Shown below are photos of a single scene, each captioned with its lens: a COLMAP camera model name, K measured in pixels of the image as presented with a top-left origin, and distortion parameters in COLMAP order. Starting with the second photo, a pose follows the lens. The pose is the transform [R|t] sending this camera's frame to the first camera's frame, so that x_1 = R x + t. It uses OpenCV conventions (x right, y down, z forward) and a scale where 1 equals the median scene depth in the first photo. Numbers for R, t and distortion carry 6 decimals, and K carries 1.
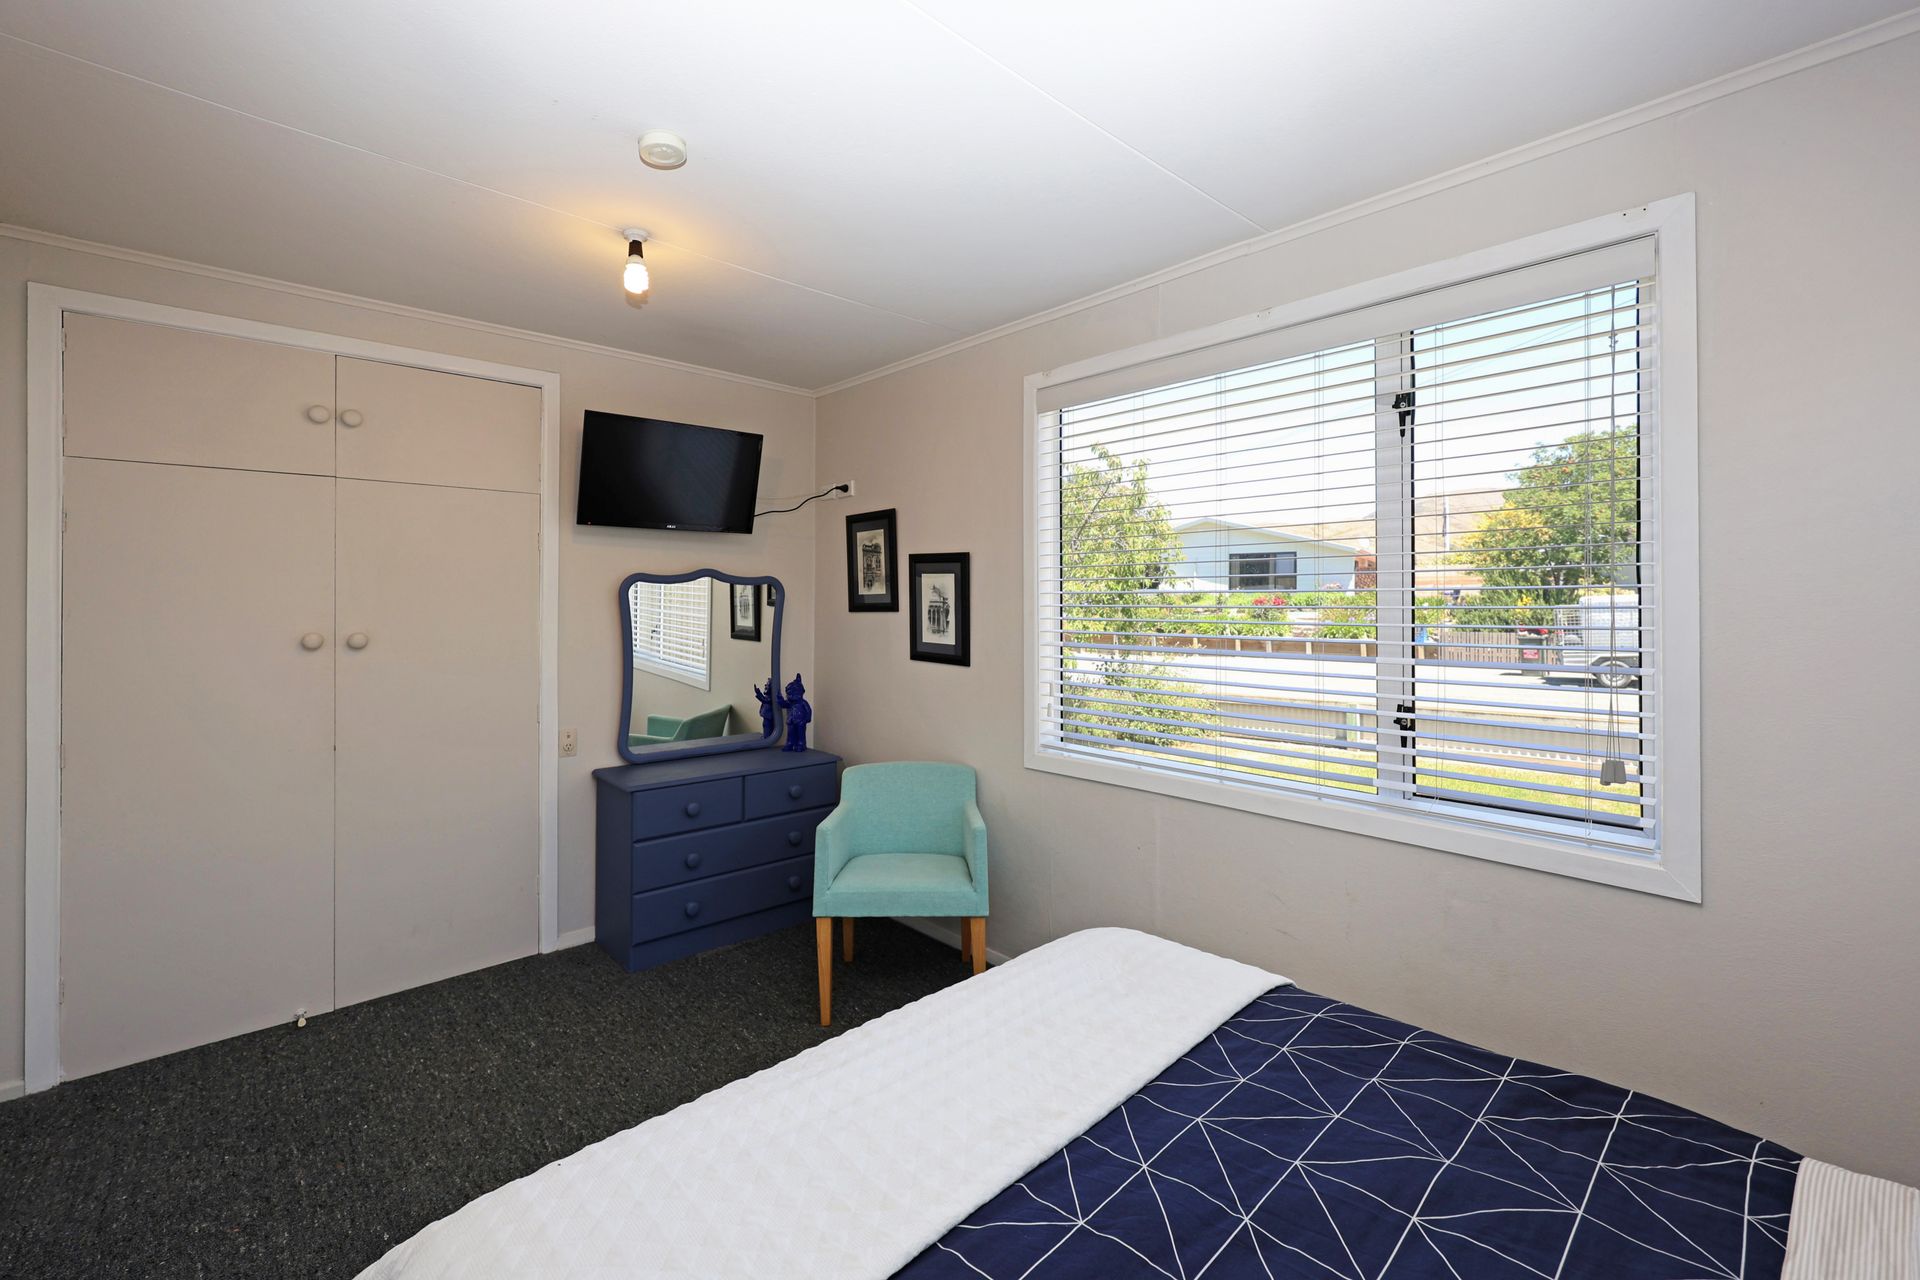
lens RADIAL K [[788.1, 0, 961.8], [0, 788.1, 594.8], [0, 0, 1]] dist [-0.013456, -0.000102]
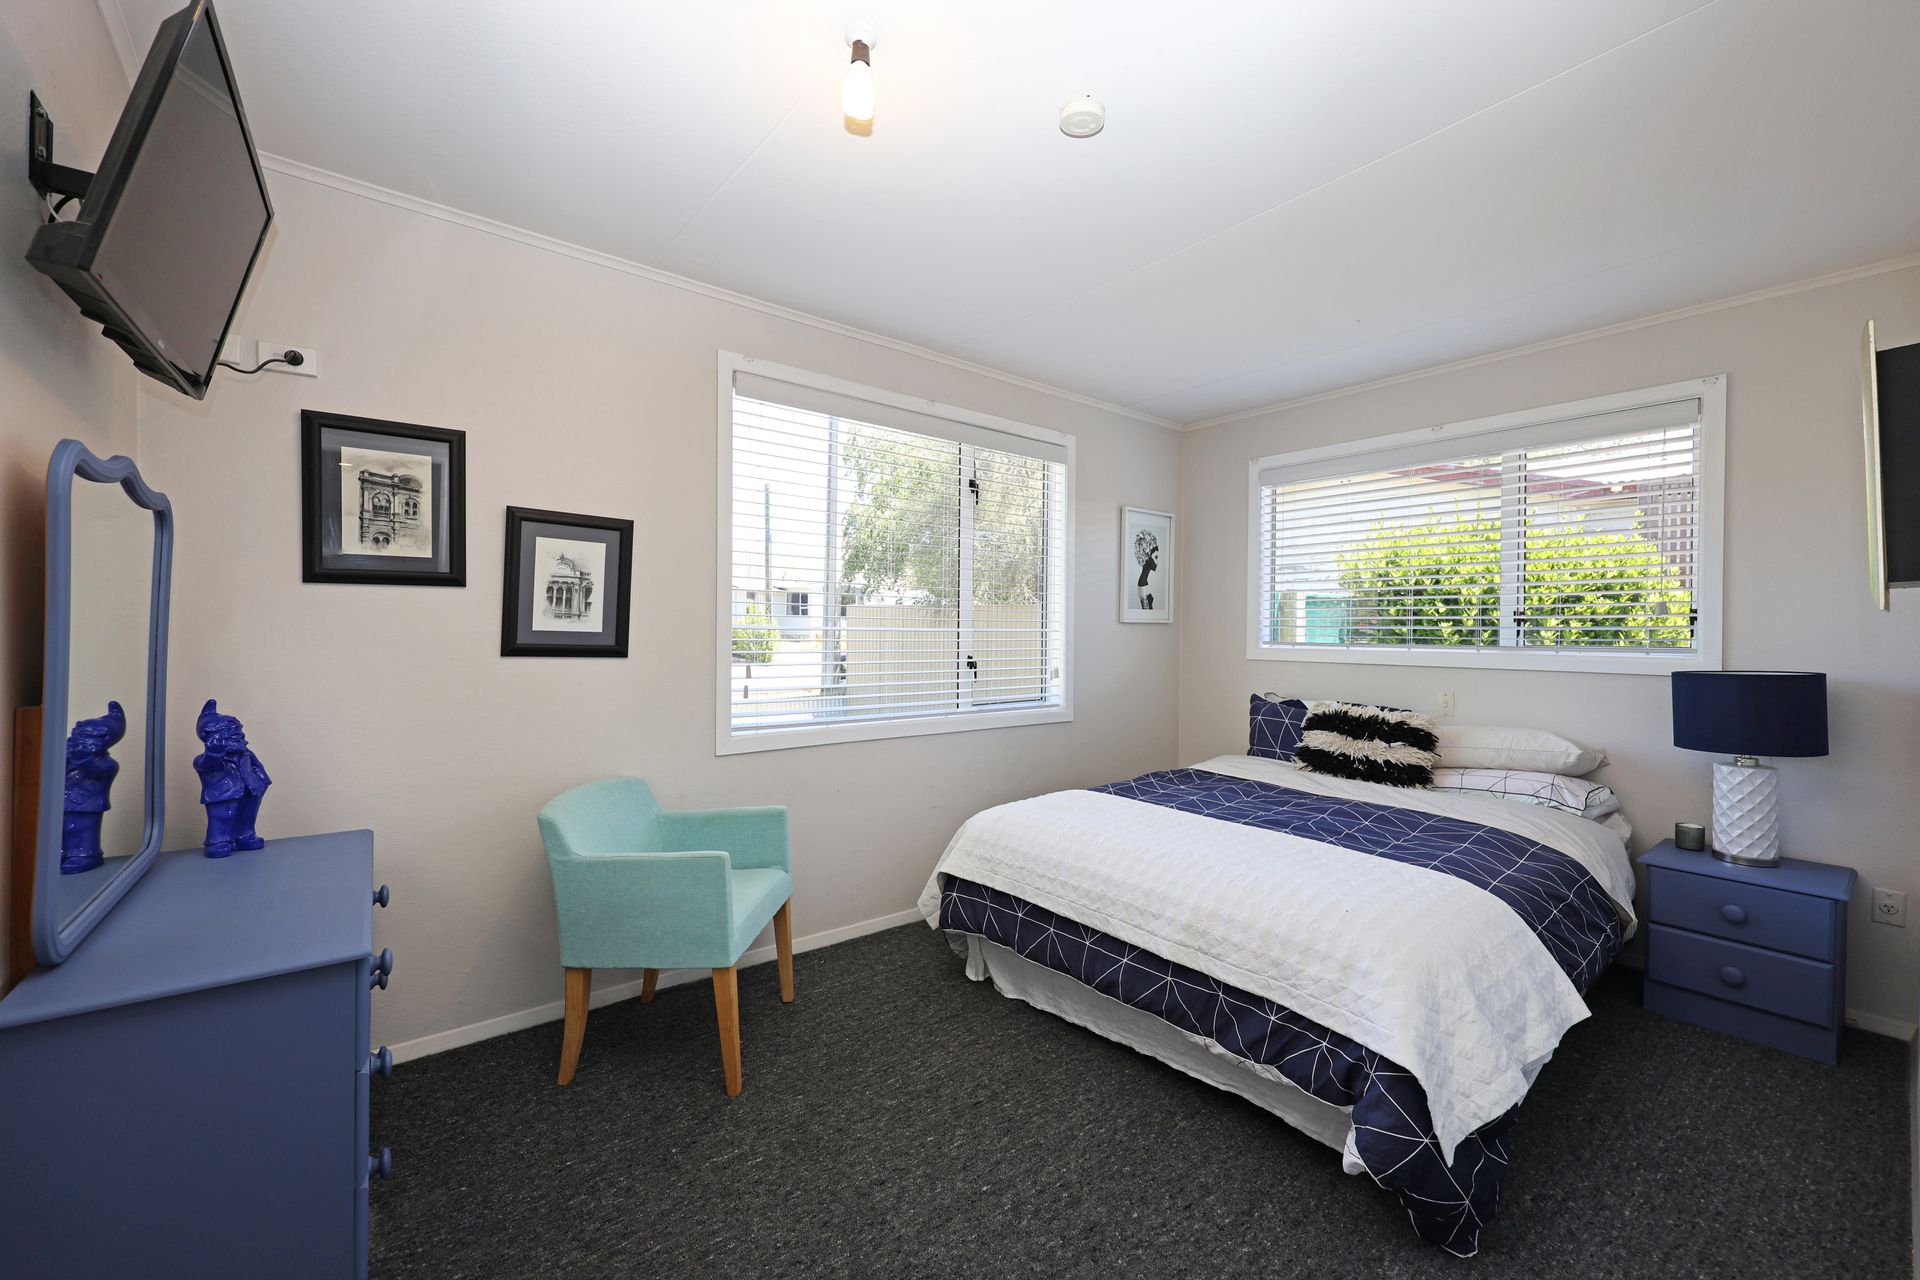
lens RADIAL K [[735.7, 0, 961.3], [0, 735.7, 638.1], [0, 0, 1]] dist [0.000428, -0.000010]
pose [[0.095851, -0.002492, 0.995393, -0.689740], [-0.014839, 0.999882, 0.003932, 0.058756], [-0.995285, -0.015147, 0.095803, 0.542637]]
